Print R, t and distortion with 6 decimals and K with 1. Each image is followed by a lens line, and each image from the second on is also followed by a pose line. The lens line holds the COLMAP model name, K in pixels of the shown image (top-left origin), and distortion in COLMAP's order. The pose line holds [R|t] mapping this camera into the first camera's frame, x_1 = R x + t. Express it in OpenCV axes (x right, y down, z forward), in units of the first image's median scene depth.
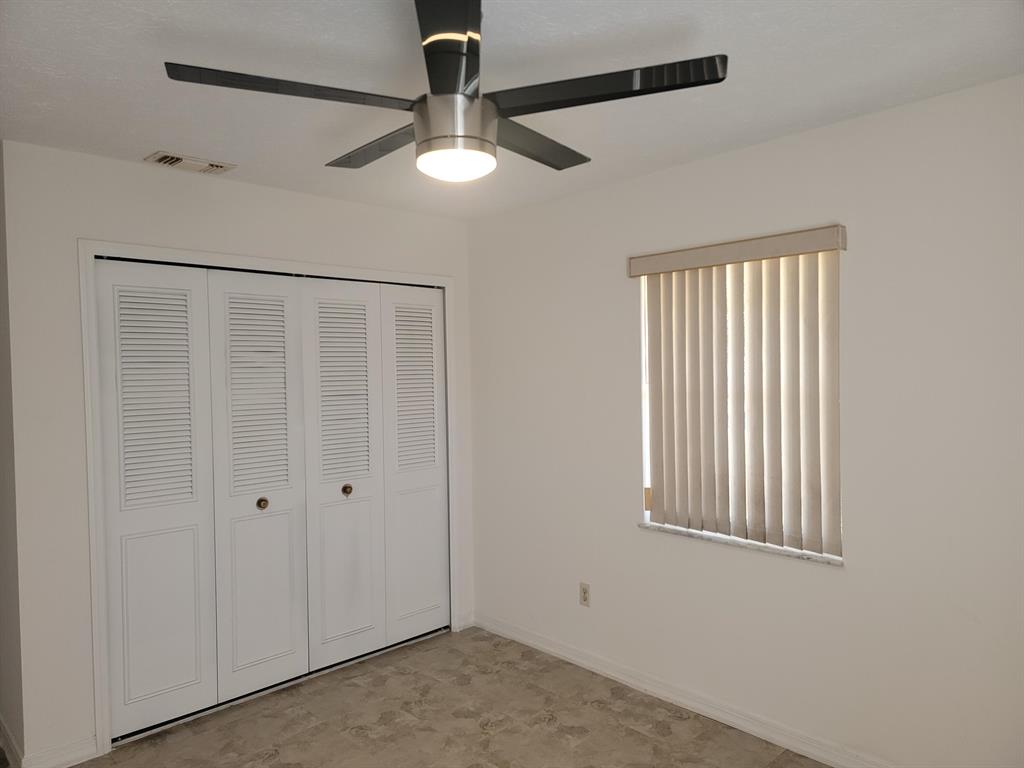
lens RADIAL K [[722.5, 0, 502.7], [0, 722.5, 388.1], [0, 0, 1]] dist [0.076713, -0.060364]
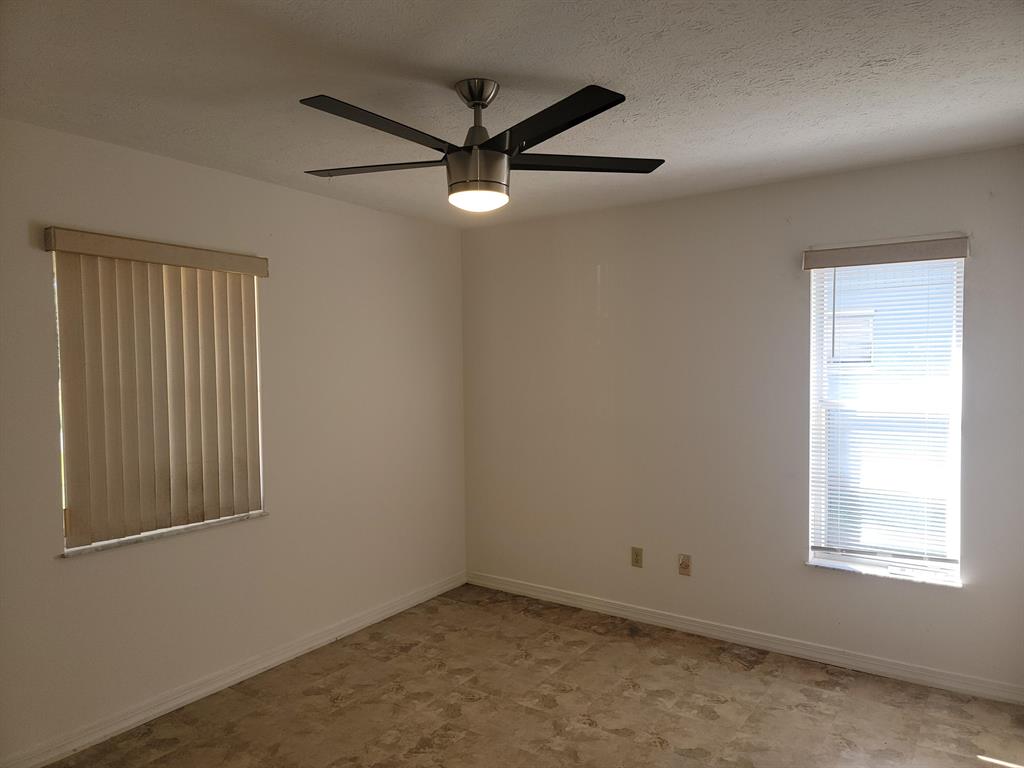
lens RADIAL K [[722.5, 0, 502.7], [0, 722.5, 388.1], [0, 0, 1]] dist [0.076713, -0.060364]
pose [[-0.211624, -0.015663, 0.977226, -0.802979], [0.038868, 0.998946, 0.024429, -0.002186], [-0.976578, 0.043153, -0.210792, 0.751308]]
